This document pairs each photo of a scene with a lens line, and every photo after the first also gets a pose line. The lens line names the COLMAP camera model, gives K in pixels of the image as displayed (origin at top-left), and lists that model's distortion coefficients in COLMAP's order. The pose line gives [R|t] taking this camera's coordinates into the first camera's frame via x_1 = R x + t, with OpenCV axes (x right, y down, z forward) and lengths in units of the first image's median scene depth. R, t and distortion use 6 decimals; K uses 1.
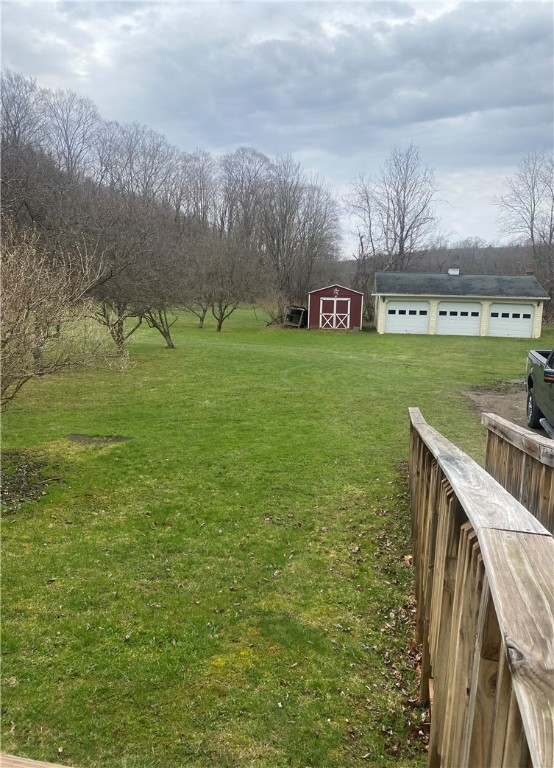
lens RADIAL K [[598.4, 0, 277.8], [0, 598.4, 389.0], [0, 0, 1]] dist [-0.004608, -0.003902]
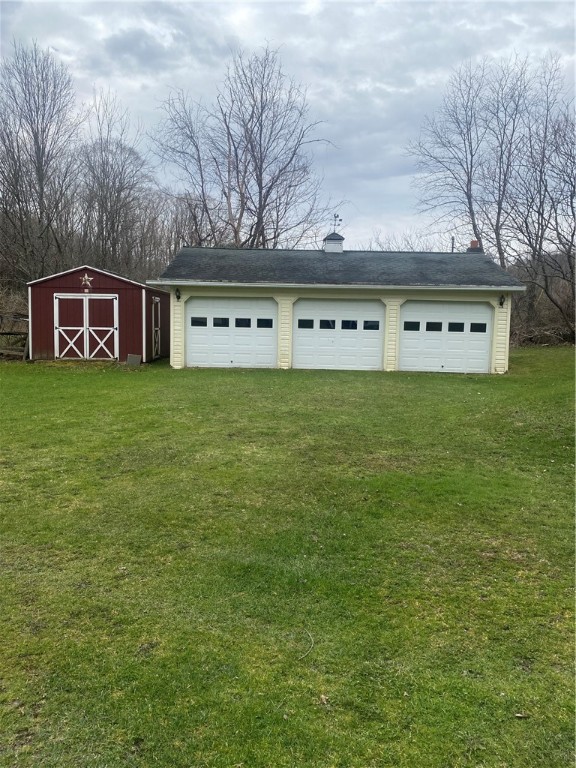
lens RADIAL K [[586.9, 0, 286.4], [0, 586.9, 383.0], [0, 0, 1]] dist [0.058893, -0.083613]
pose [[0.992105, -0.012591, 0.124776, 0.201036], [0.021728, 0.997158, -0.072142, -0.046632], [-0.123513, 0.074283, 0.989559, 0.542044]]
